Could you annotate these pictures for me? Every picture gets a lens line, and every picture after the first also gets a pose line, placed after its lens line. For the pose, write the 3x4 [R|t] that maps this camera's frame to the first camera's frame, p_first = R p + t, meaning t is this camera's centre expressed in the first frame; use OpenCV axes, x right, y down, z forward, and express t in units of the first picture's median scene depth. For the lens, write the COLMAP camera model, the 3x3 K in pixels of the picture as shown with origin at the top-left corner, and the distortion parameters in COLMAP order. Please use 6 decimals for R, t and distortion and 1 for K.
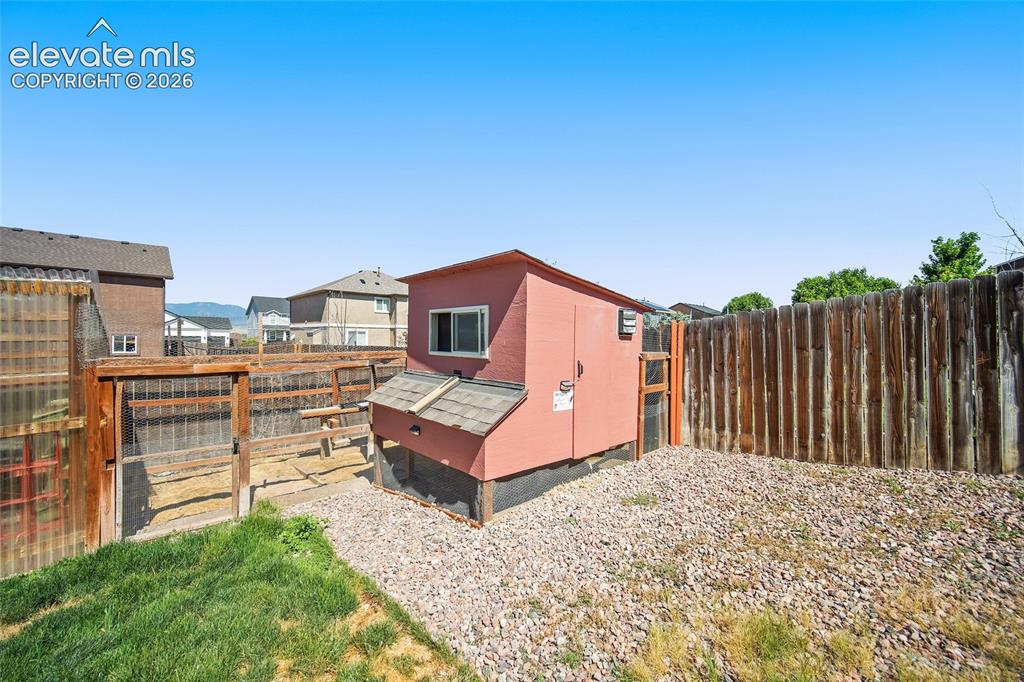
lens RADIAL K [[408.1, 0, 512.0], [0, 408.1, 341.0], [0, 0, 1]] dist [-0.001000, -0.000116]
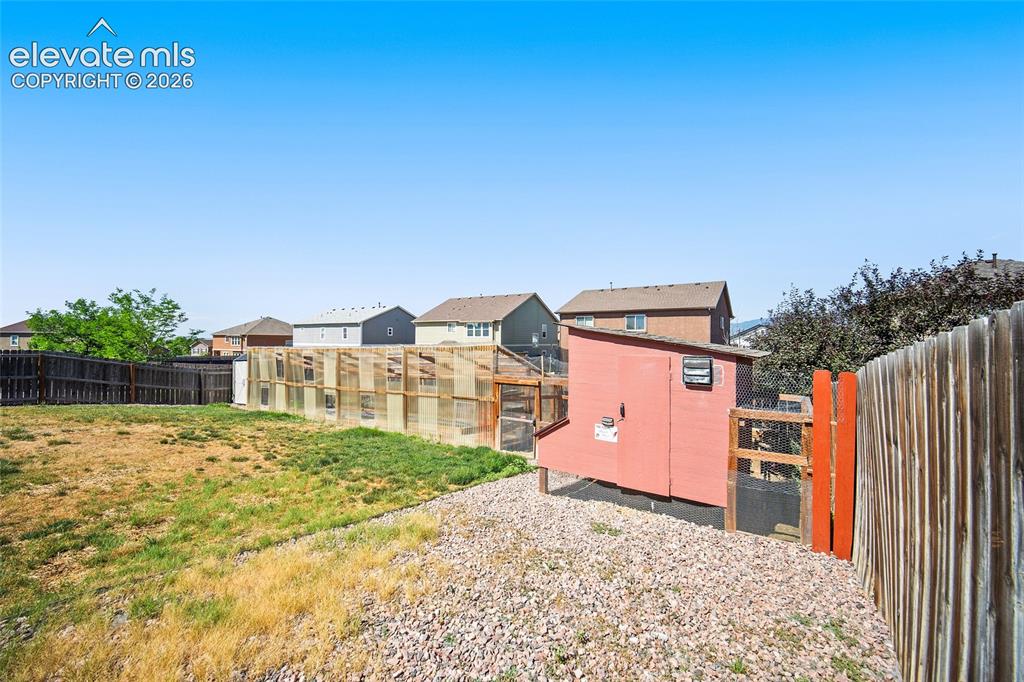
lens RADIAL K [[408.1, 0, 512.0], [0, 408.1, 341.0], [0, 0, 1]] dist [-0.001000, -0.000116]
pose [[0.242639, -0.010165, -0.970064, 1.287350], [-0.010181, 0.999863, -0.013024, -0.117970], [0.970063, 0.013036, 0.242502, 0.421725]]
